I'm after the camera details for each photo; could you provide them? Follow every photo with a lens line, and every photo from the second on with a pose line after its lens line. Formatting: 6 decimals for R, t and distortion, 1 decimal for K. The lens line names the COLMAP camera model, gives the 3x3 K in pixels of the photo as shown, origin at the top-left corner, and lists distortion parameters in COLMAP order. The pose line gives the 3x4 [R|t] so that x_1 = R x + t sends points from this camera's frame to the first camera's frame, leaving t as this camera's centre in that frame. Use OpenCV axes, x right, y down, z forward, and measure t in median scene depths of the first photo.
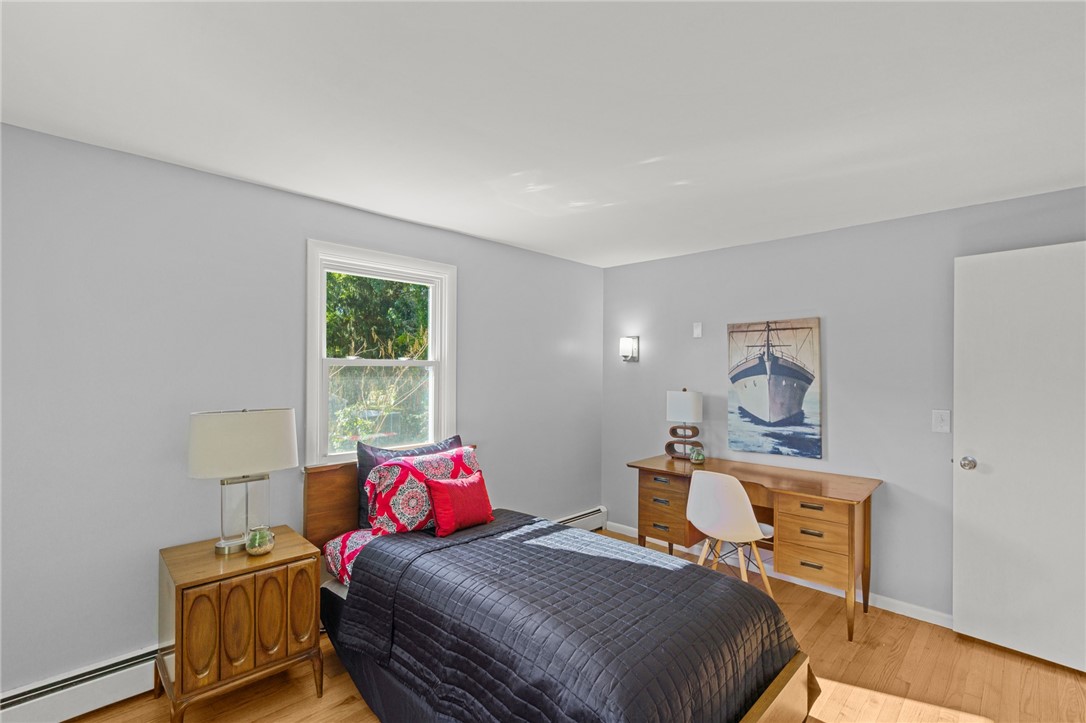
lens RADIAL K [[492.7, 0, 543.5], [0, 492.7, 369.9], [0, 0, 1]] dist [-0.000748, 0.000031]
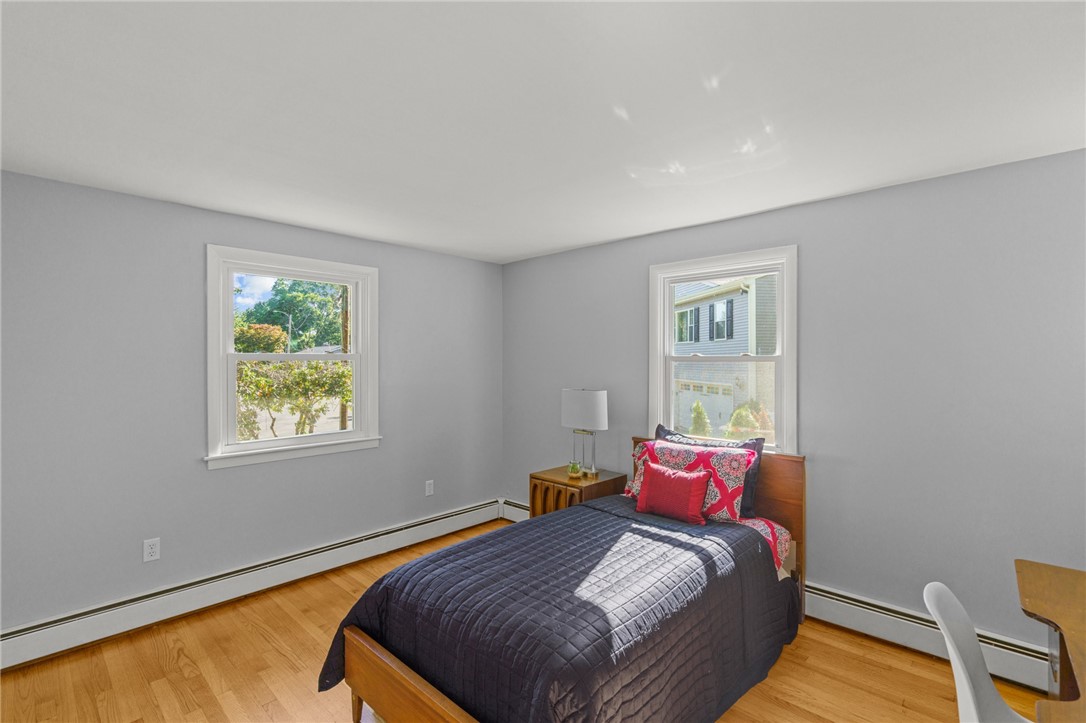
lens RADIAL K [[492.7, 0, 543.5], [0, 492.7, 369.9], [0, 0, 1]] dist [-0.000748, 0.000031]
pose [[0.026665, 0.012189, -0.999570, 0.946169], [0.000745, 0.999925, 0.012214, -0.004514], [0.999644, -0.001071, 0.026654, 0.764422]]
